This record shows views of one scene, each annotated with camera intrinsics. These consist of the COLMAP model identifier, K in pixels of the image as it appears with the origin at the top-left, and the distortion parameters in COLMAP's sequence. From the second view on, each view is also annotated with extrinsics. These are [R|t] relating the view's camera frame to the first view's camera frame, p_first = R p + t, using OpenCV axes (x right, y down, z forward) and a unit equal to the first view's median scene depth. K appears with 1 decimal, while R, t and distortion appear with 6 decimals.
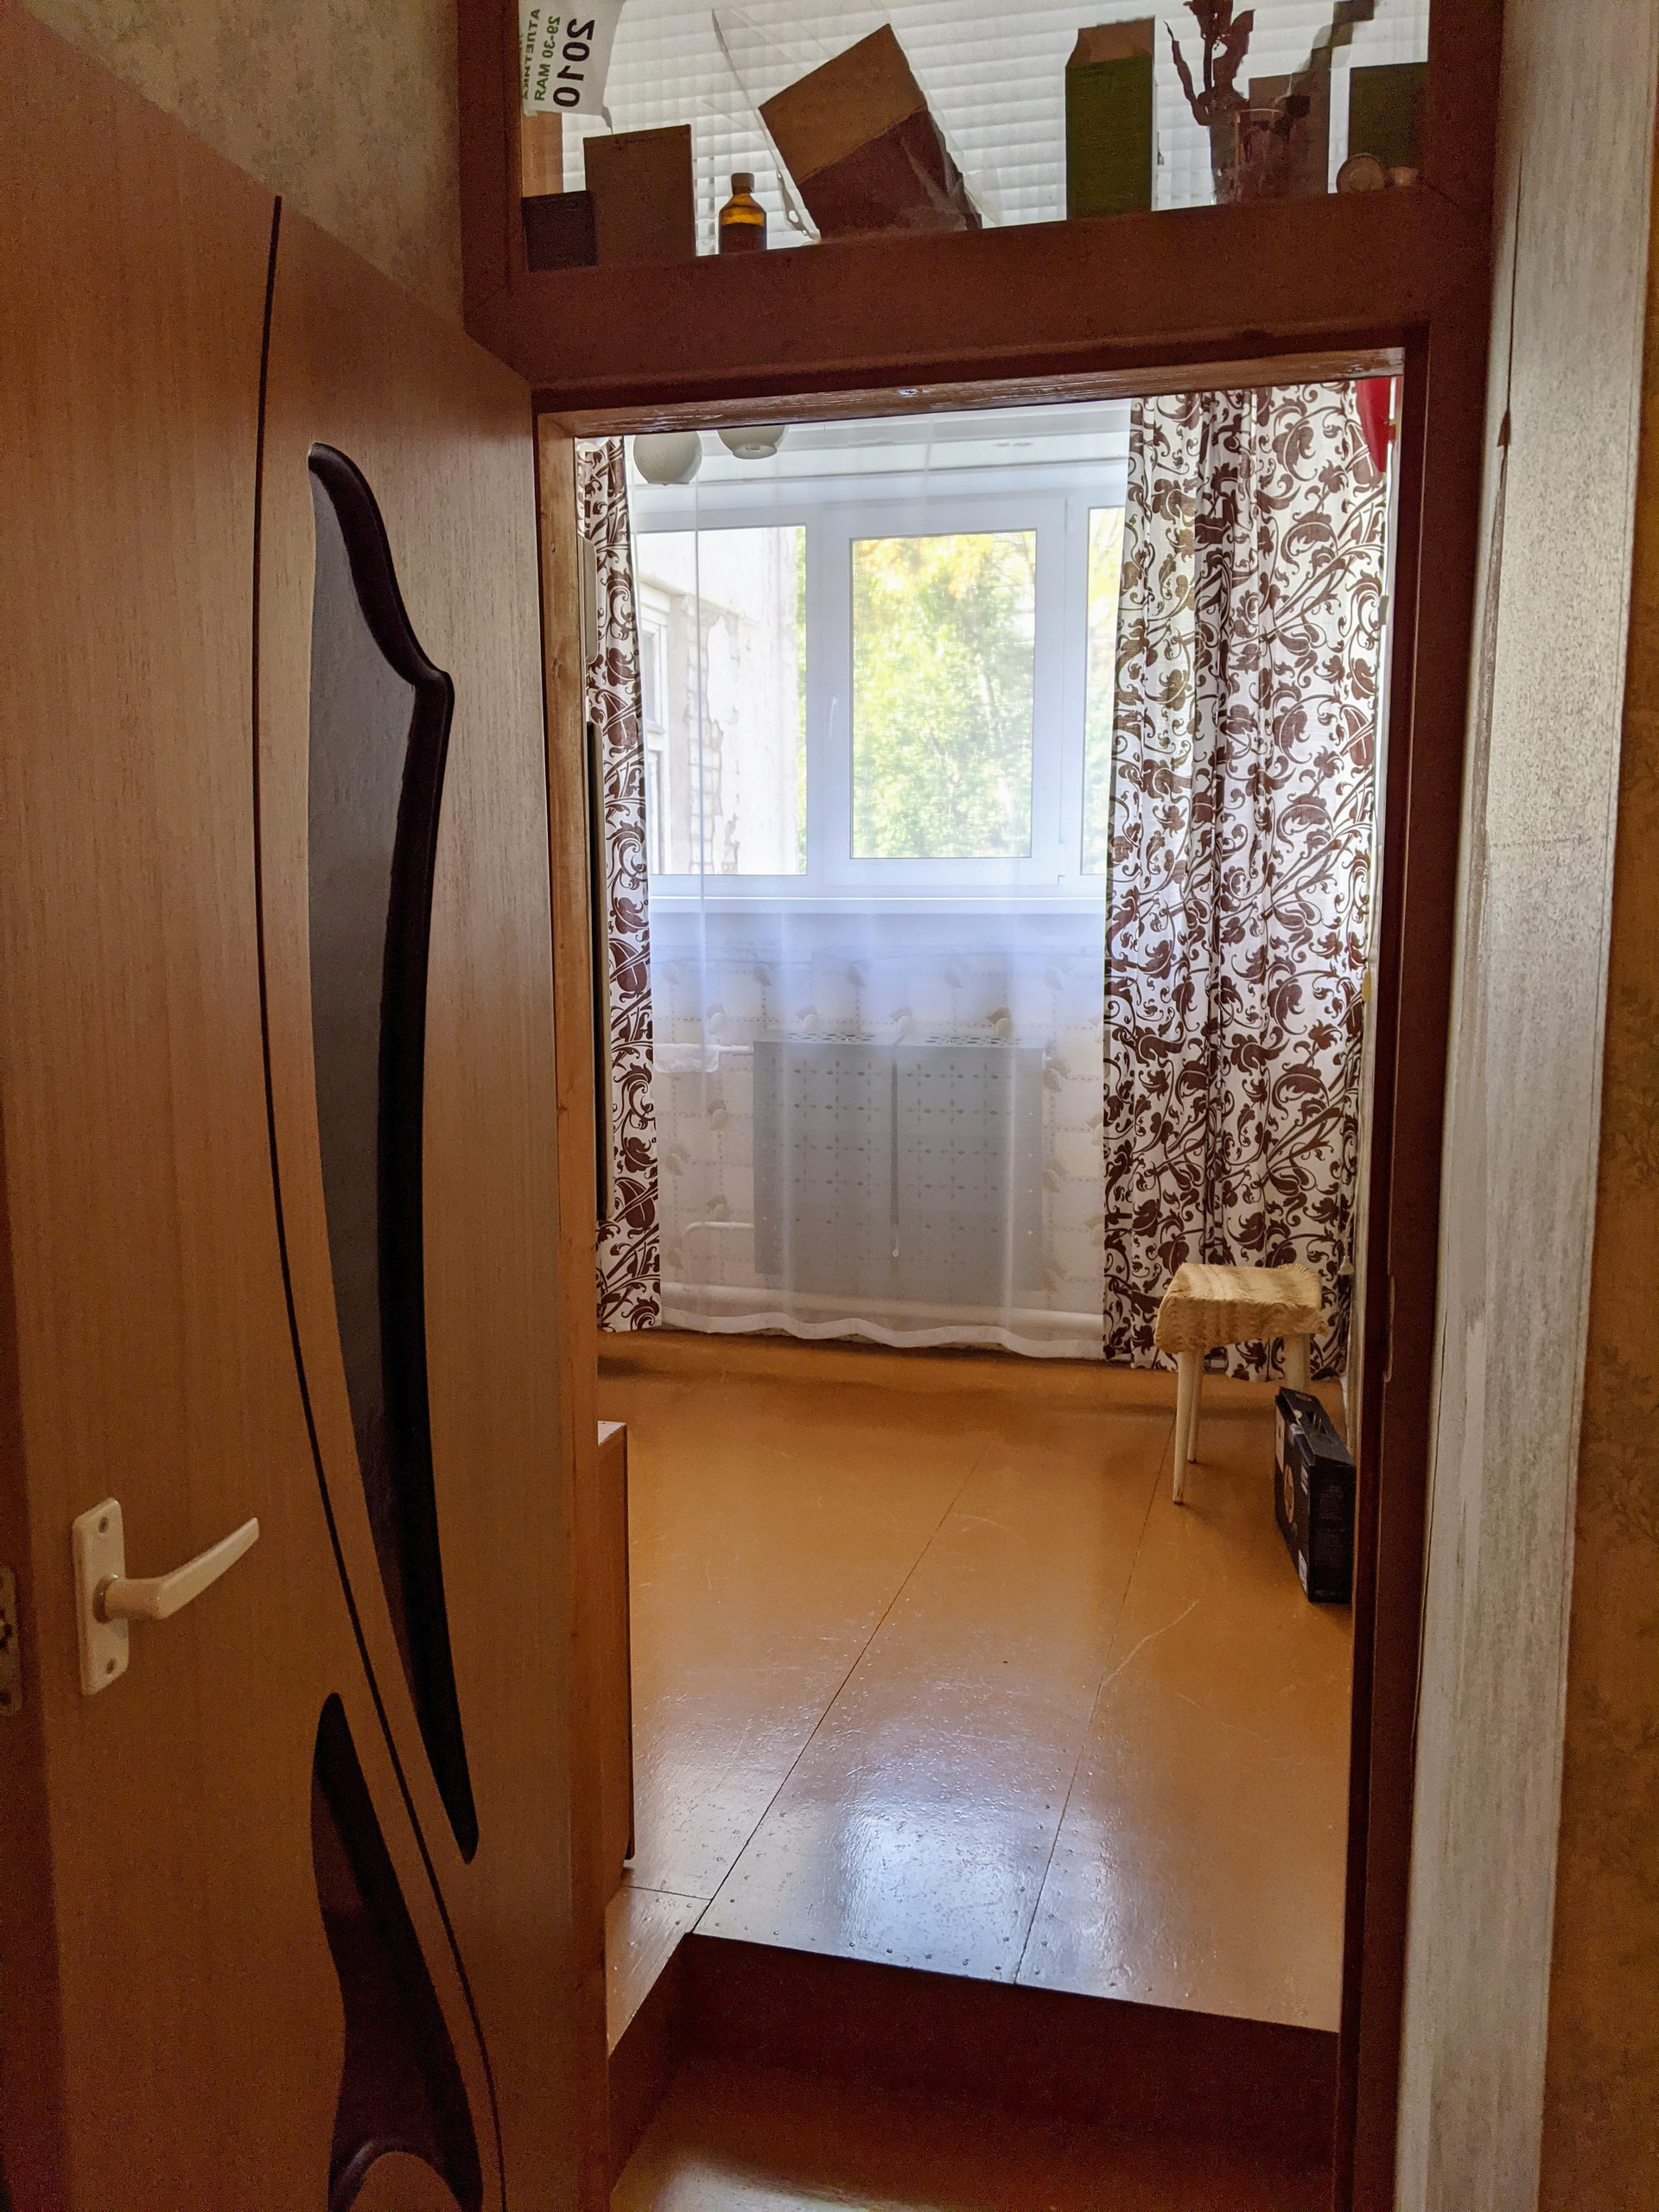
lens RADIAL K [[1746.0, 0, 851.6], [0, 1746.0, 1107.2], [0, 0, 1]] dist [0.073655, -0.121606]
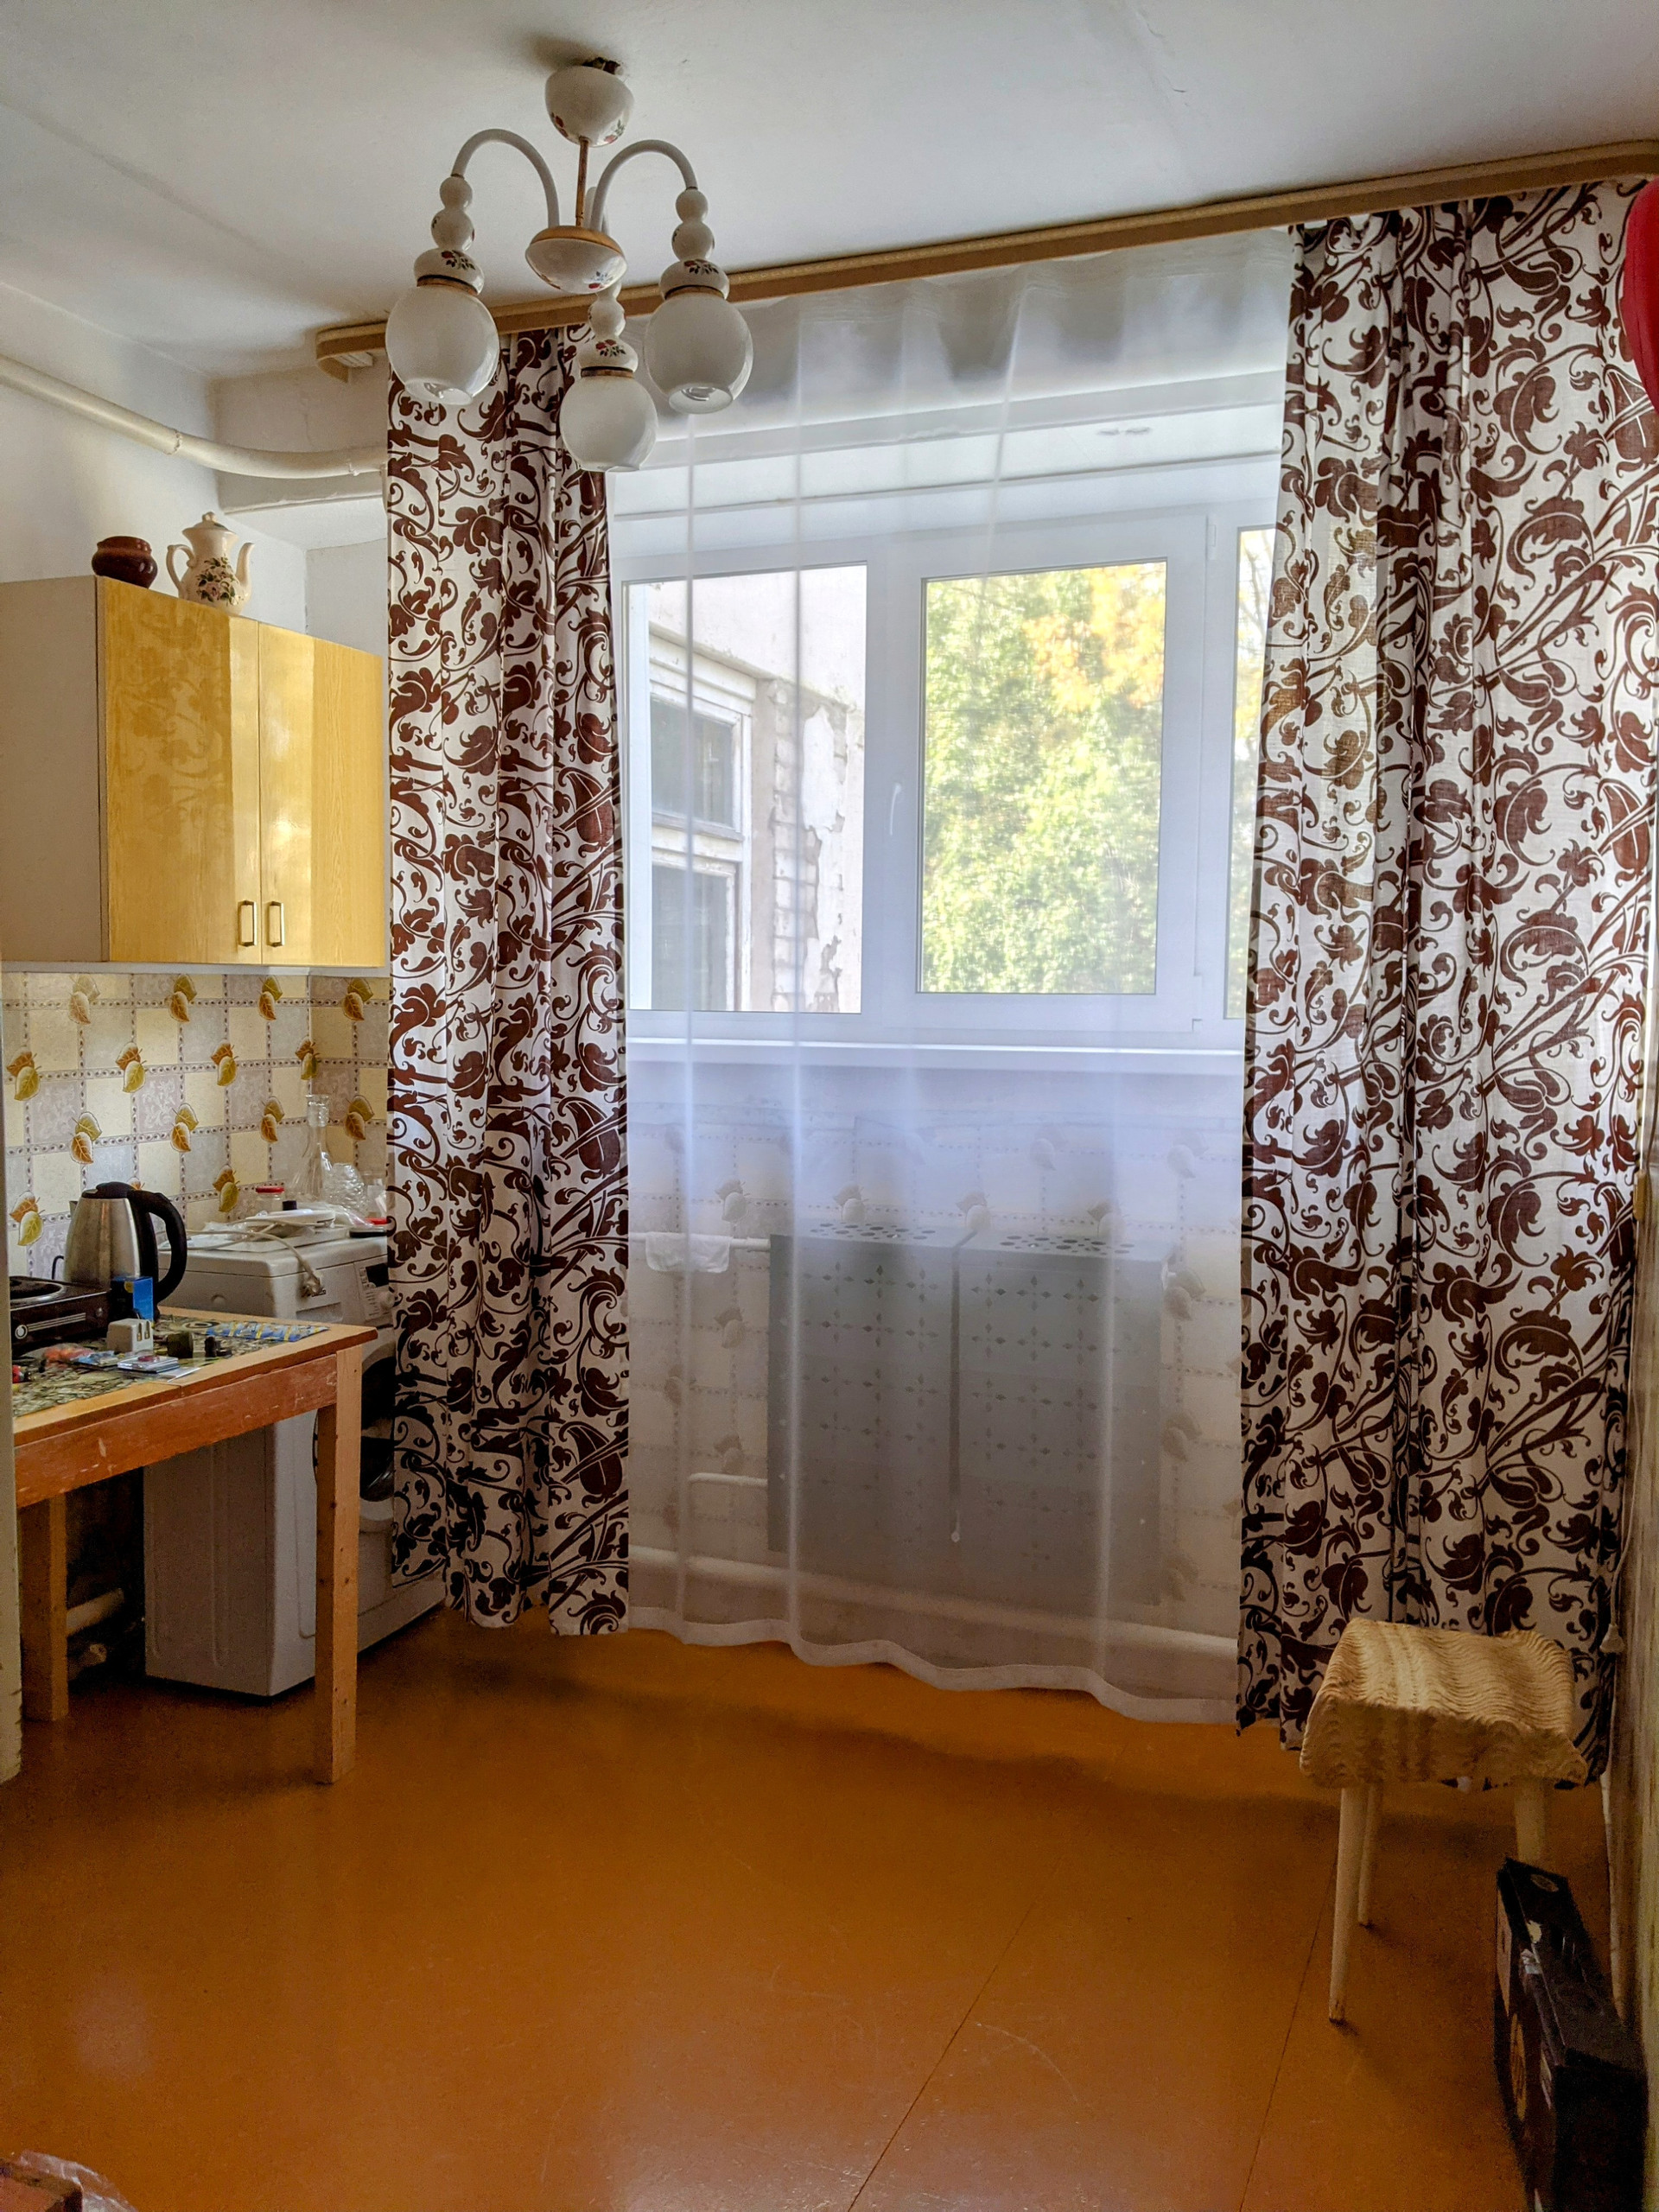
lens RADIAL K [[1746.0, 0, 880.7], [0, 1746.0, 1105.2], [0, 0, 1]] dist [0.073655, -0.121606]
pose [[0.994602, 0.018735, -0.102060, 0.073328], [-0.026099, 0.997113, -0.071308, -0.047602], [0.100430, 0.073586, 0.992219, 0.301926]]
